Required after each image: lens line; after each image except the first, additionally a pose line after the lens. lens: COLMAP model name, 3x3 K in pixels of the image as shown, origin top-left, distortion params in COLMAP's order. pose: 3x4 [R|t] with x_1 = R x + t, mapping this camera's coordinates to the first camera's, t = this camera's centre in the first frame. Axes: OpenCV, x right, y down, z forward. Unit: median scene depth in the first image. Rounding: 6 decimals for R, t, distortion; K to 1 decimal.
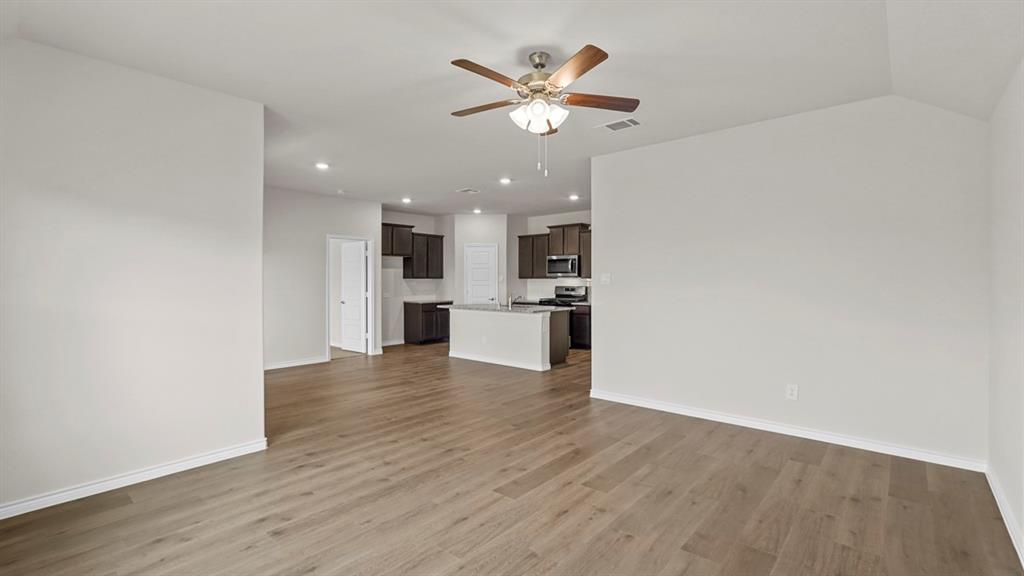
lens RADIAL K [[453.3, 0, 507.7], [0, 453.3, 266.6], [0, 0, 1]] dist [-0.004182, -0.000012]
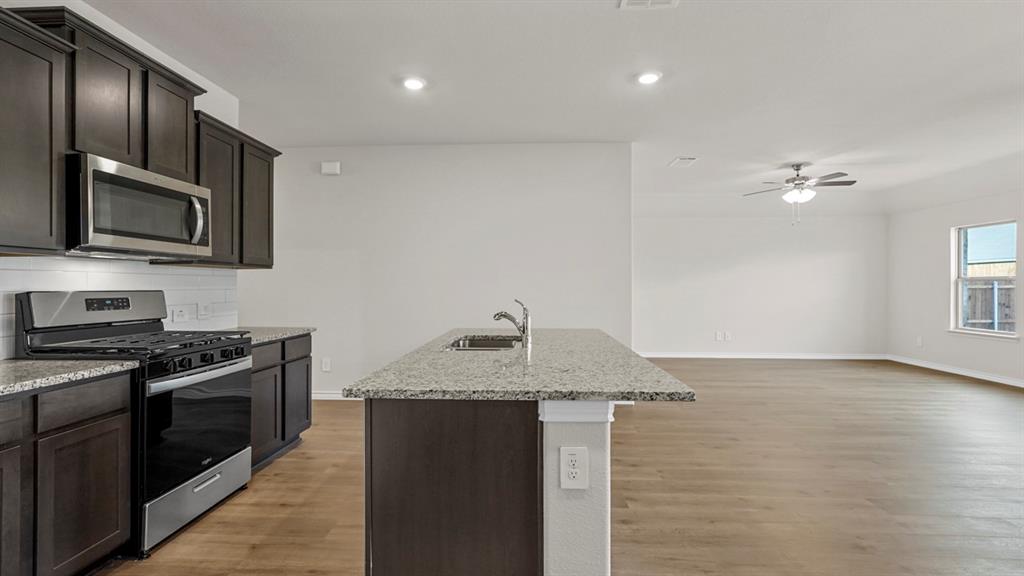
lens RADIAL K [[457.0, 0, 512.0], [0, 457.0, 288.0], [0, 0, 1]] dist [-0.000592, 0.000482]
pose [[-0.621819, 0.001627, 0.783159, -0.222865], [-0.019470, 0.999657, -0.017536, 0.043752], [-0.782919, -0.026152, -0.621574, 1.030650]]
